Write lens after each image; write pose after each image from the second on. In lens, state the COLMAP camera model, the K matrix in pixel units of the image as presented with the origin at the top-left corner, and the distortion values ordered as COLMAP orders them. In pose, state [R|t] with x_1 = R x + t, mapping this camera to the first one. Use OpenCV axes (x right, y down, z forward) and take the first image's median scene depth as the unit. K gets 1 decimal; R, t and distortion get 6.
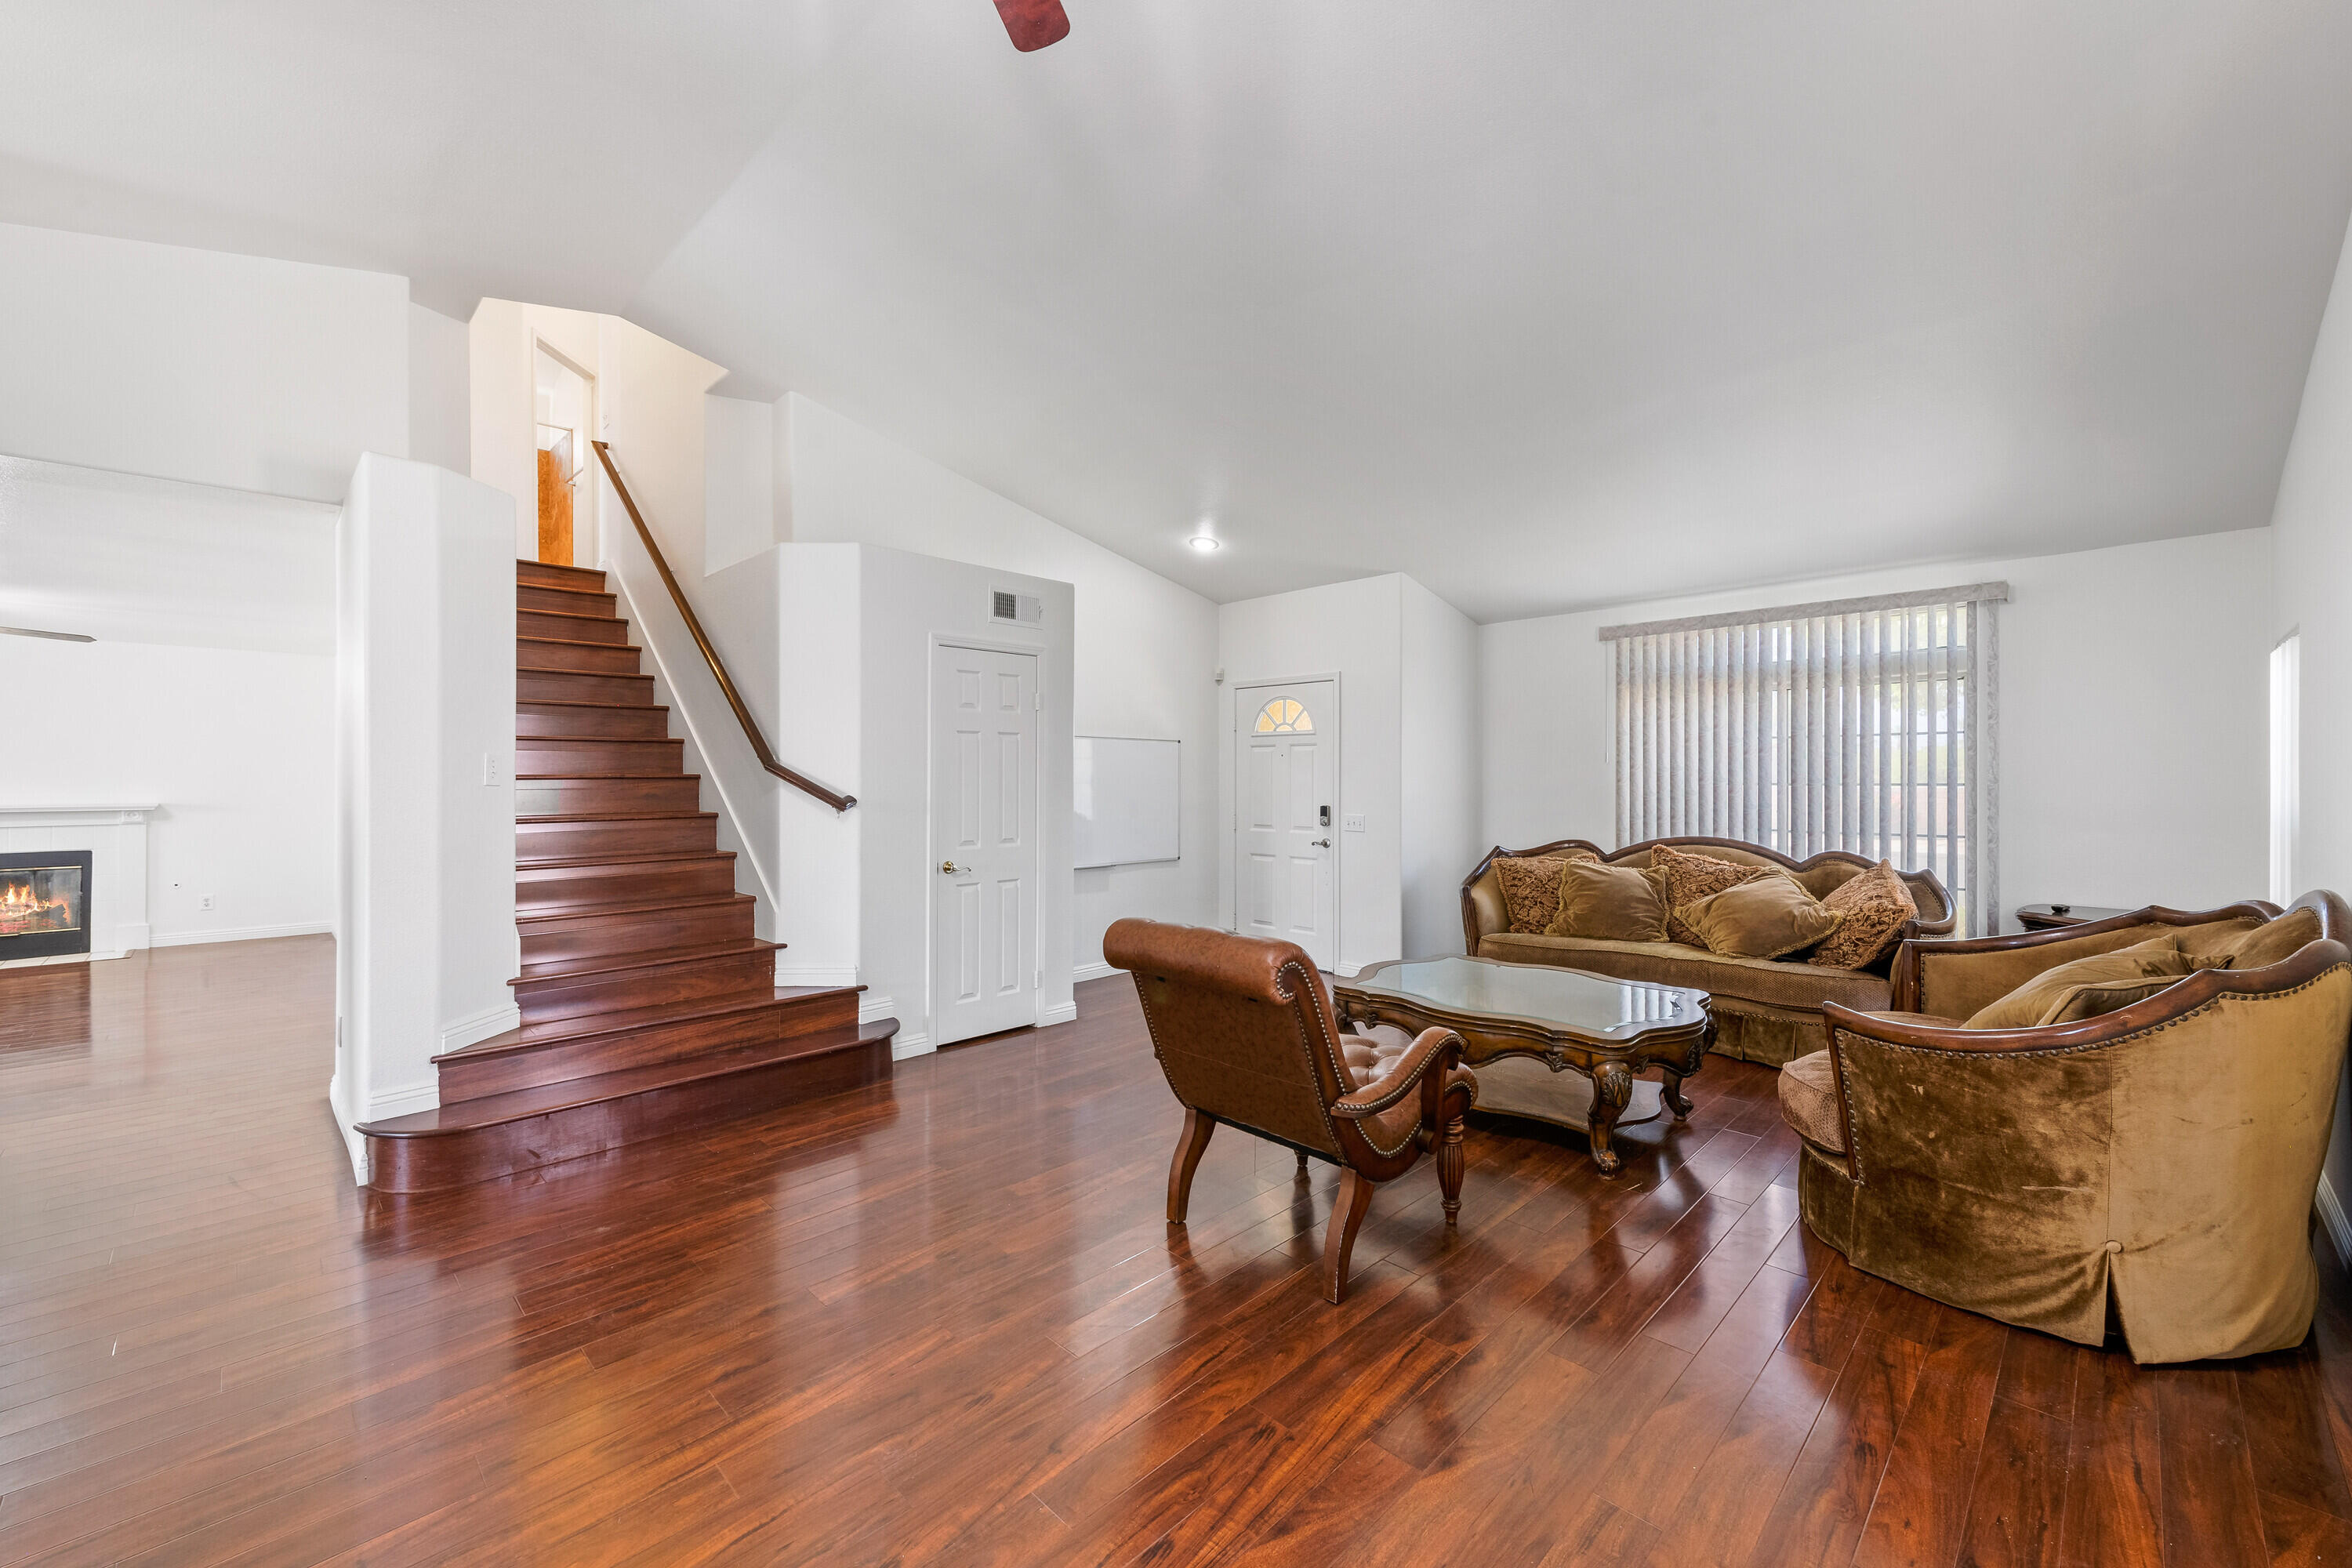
lens RADIAL K [[929.7, 0, 1190.2], [0, 929.7, 774.4], [0, 0, 1]] dist [0.012017, -0.000493]
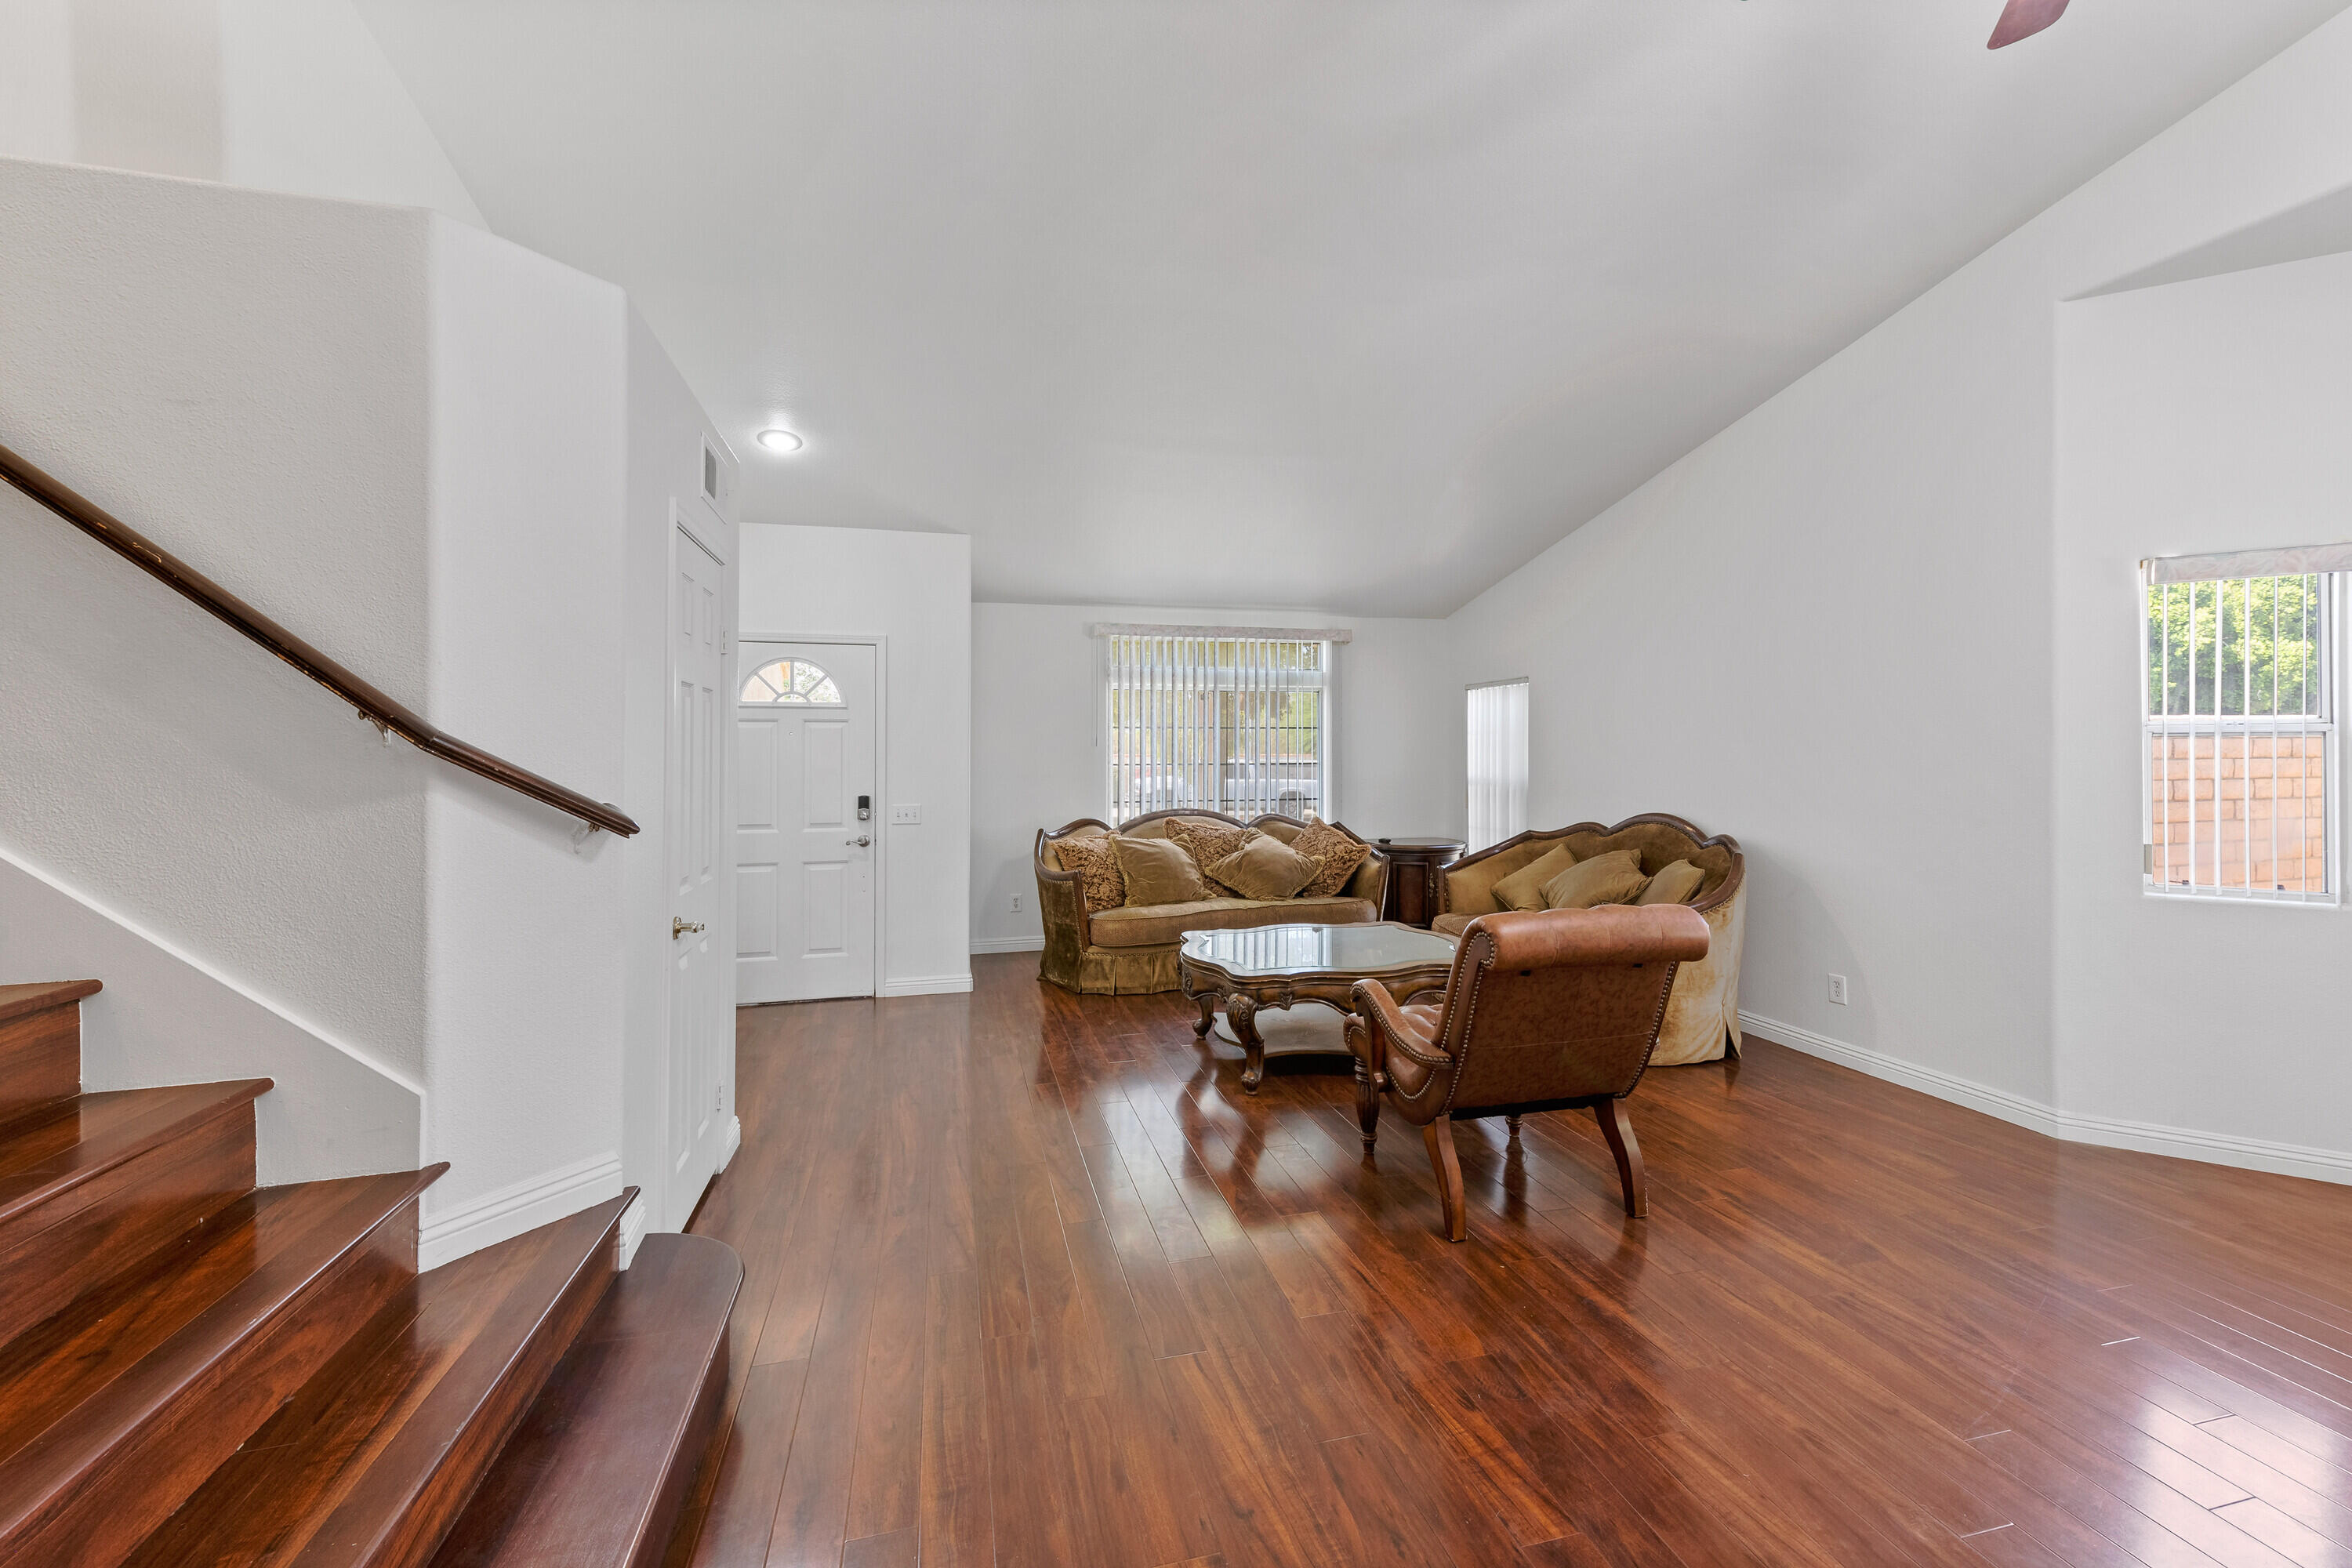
lens RADIAL K [[929.7, 0, 1185.3], [0, 929.7, 770.1], [0, 0, 1]] dist [0.012017, -0.000493]
pose [[0.519295, -0.013355, 0.854490, -0.440775], [0.002475, 0.999897, 0.014124, -0.000139], [-0.854591, -0.005220, 0.519275, 0.350441]]
